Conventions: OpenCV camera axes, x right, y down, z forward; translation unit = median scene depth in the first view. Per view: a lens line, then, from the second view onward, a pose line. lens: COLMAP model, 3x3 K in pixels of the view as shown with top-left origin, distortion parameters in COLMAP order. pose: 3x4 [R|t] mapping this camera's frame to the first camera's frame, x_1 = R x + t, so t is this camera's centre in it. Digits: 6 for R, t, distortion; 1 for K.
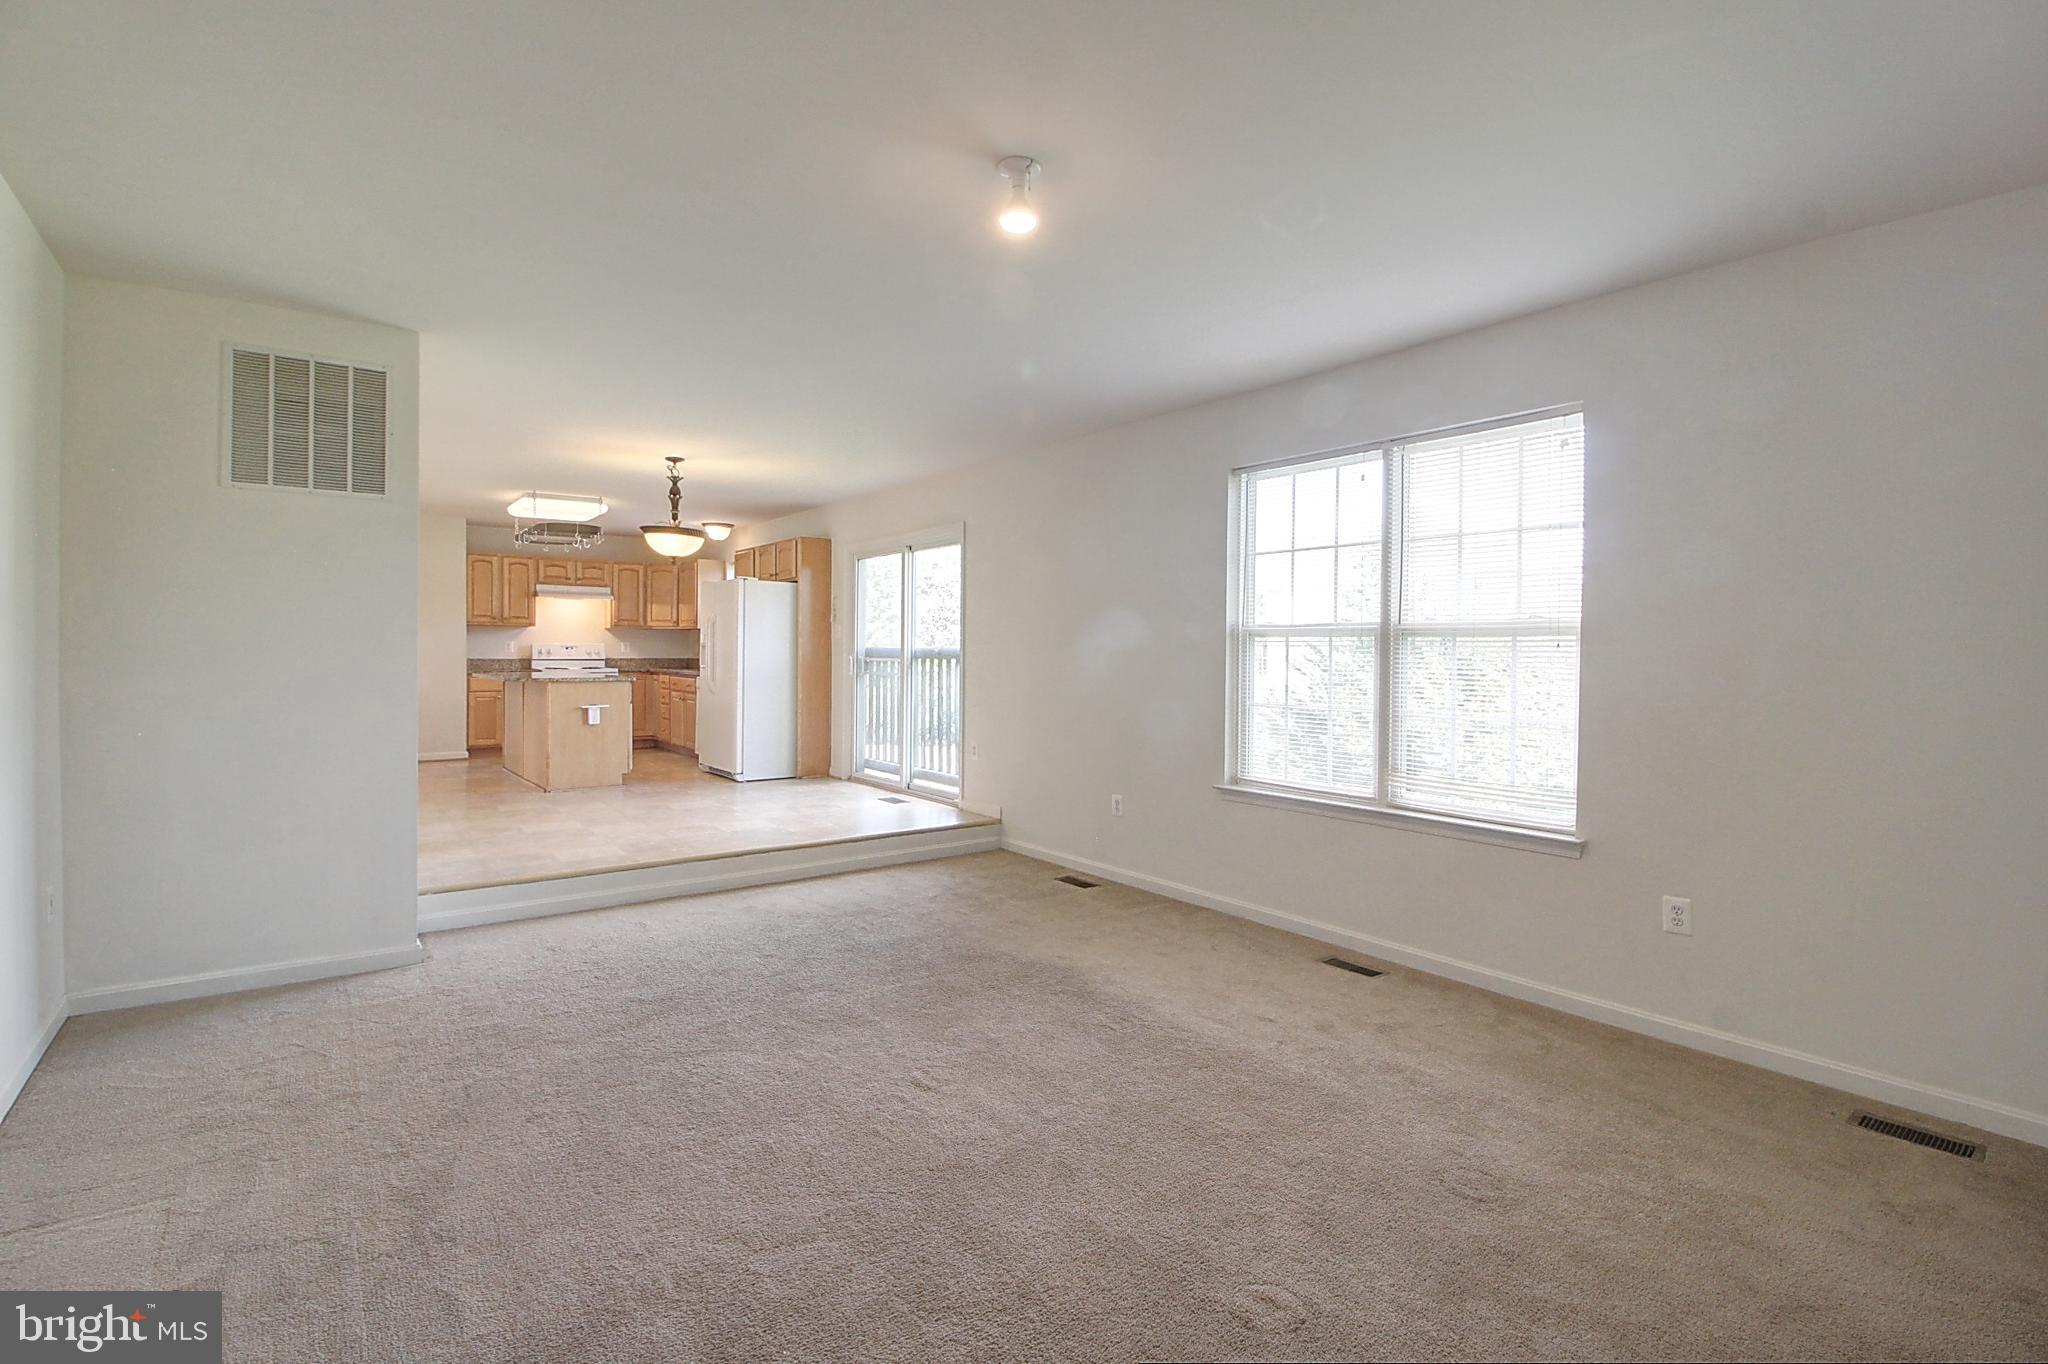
lens RADIAL K [[961.3, 0, 1019.3], [0, 961.3, 657.4], [0, 0, 1]] dist [0.002028, 0.000476]
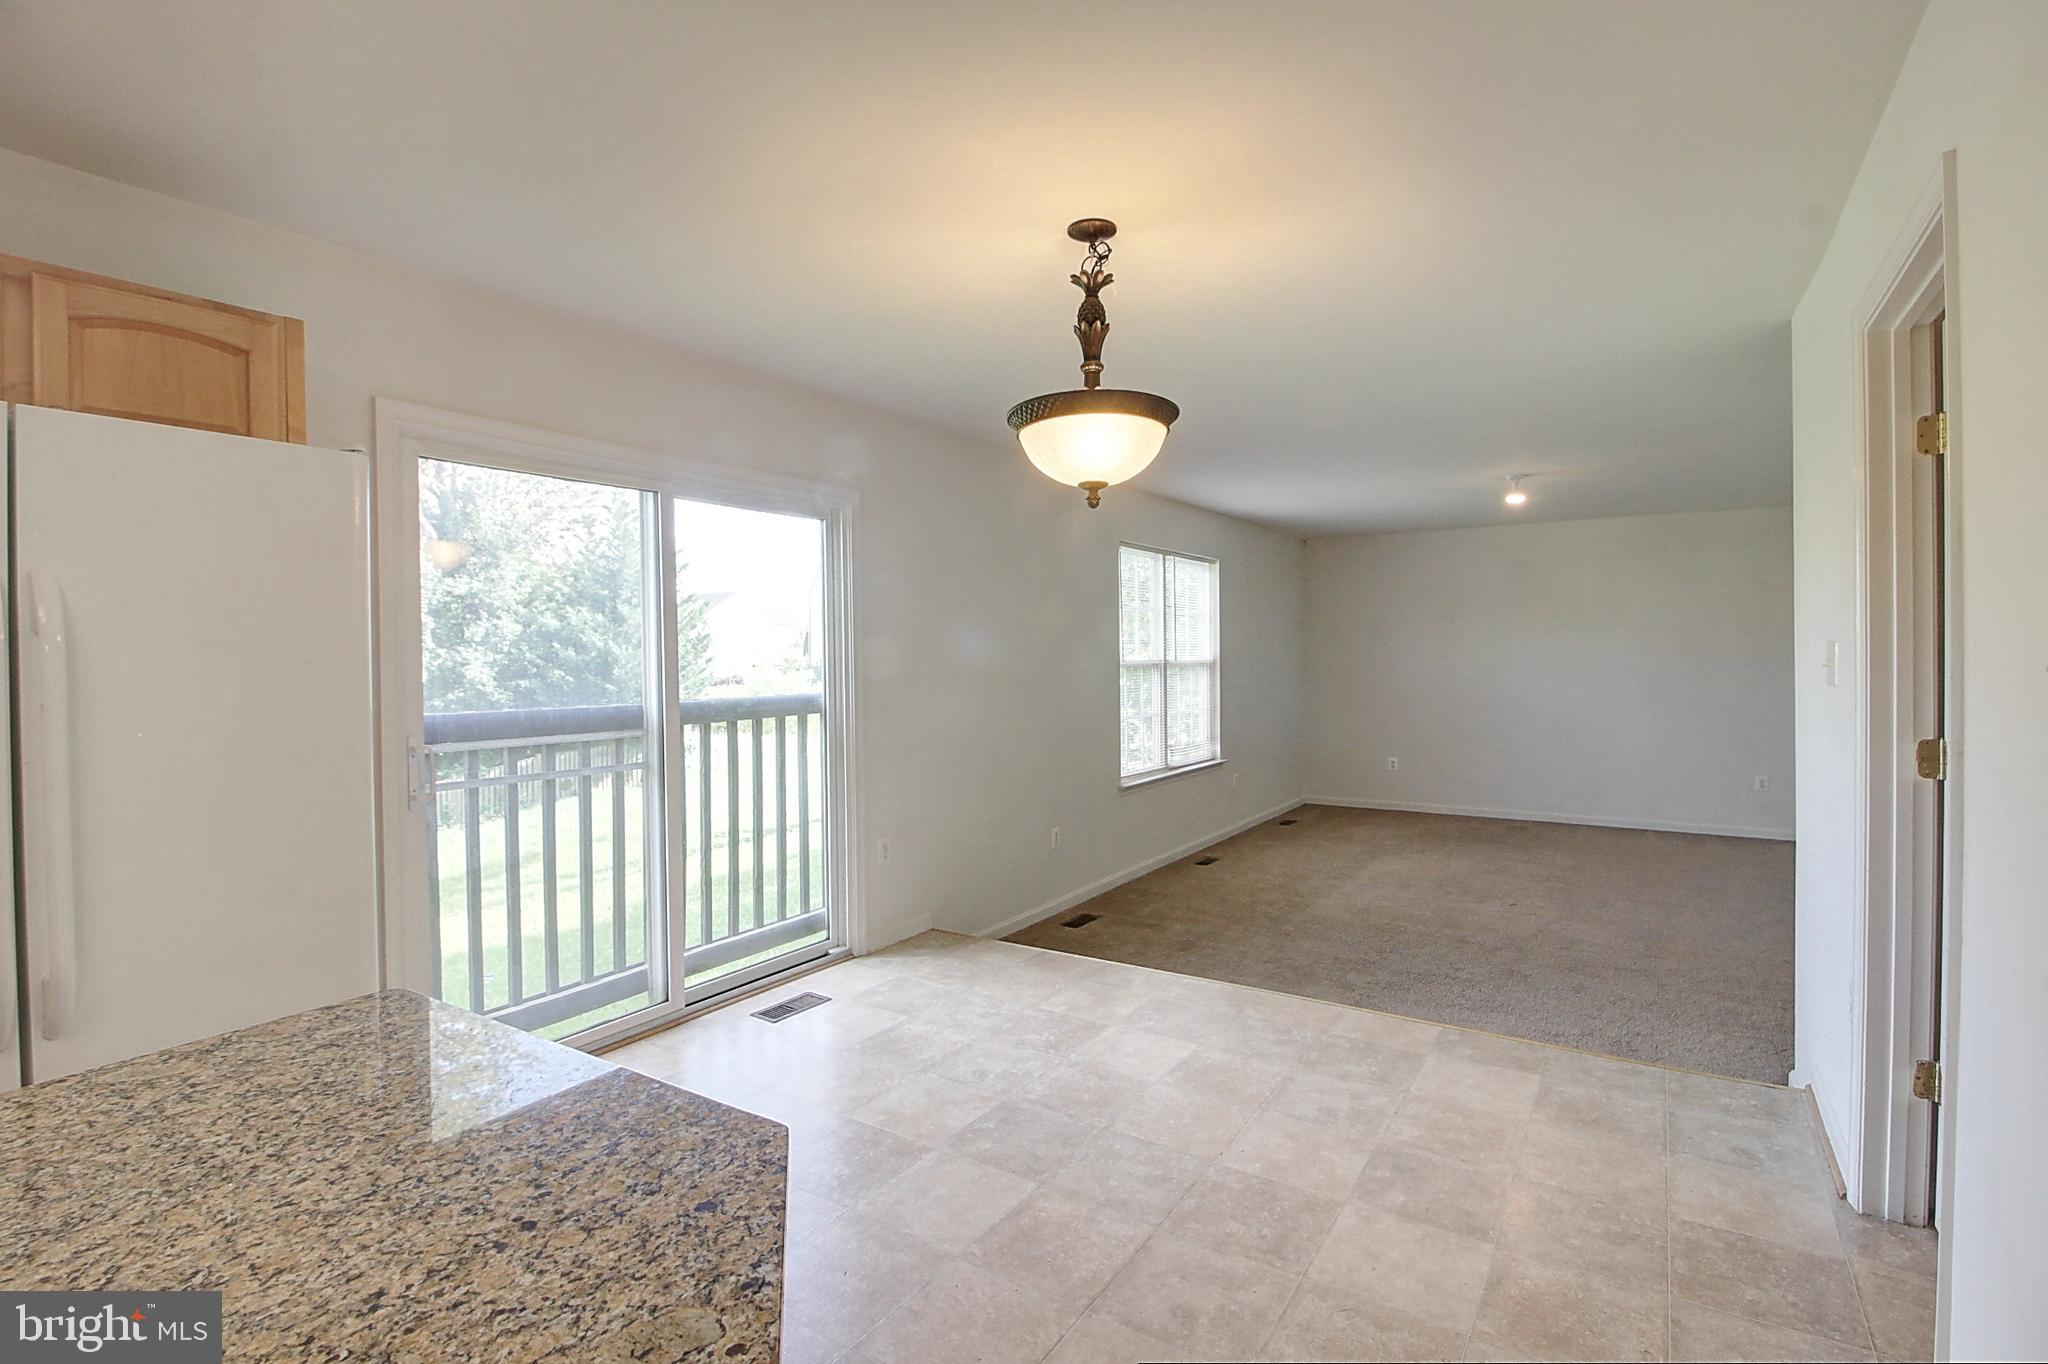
lens RADIAL K [[944.9, 0, 1032.6], [0, 944.9, 663.2], [0, 0, 1]] dist [-0.002784, -0.012935]
pose [[-0.336697, -0.015260, 0.941489, -0.801934], [0.010782, 0.999741, 0.020060, -0.049196], [-0.941551, 0.016906, -0.336445, 1.313092]]
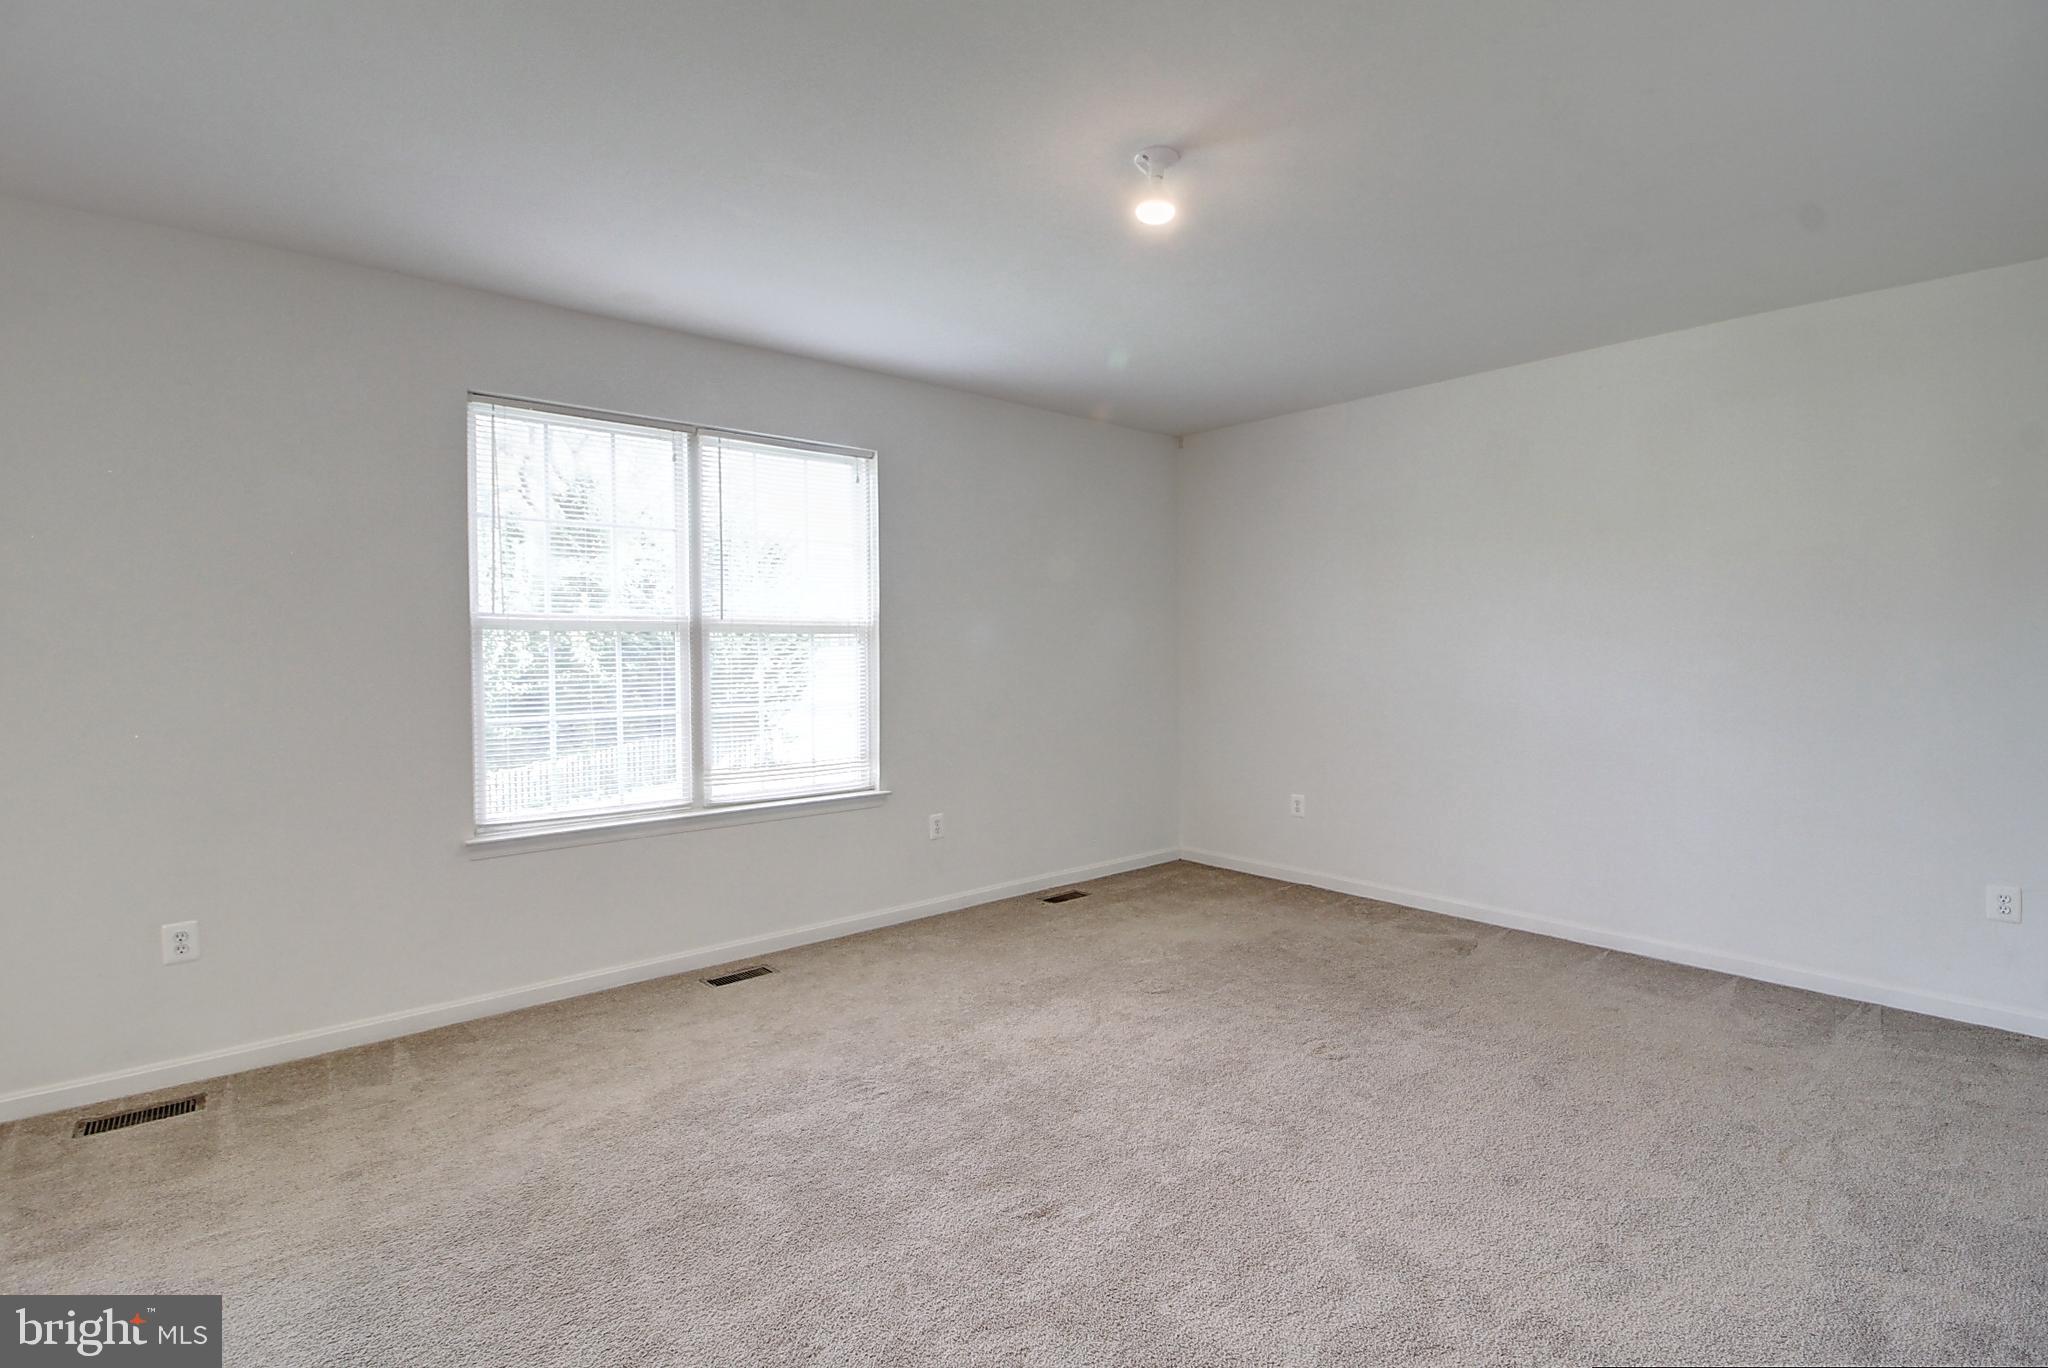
lens RADIAL K [[944.9, 0, 1032.6], [0, 944.9, 665.2], [0, 0, 1]] dist [-0.002784, -0.012935]
pose [[-0.069043, -0.028592, 0.997204, -0.427719], [0.008409, 0.999537, 0.029241, -0.009957], [-0.997578, 0.010404, -0.068771, 0.541660]]
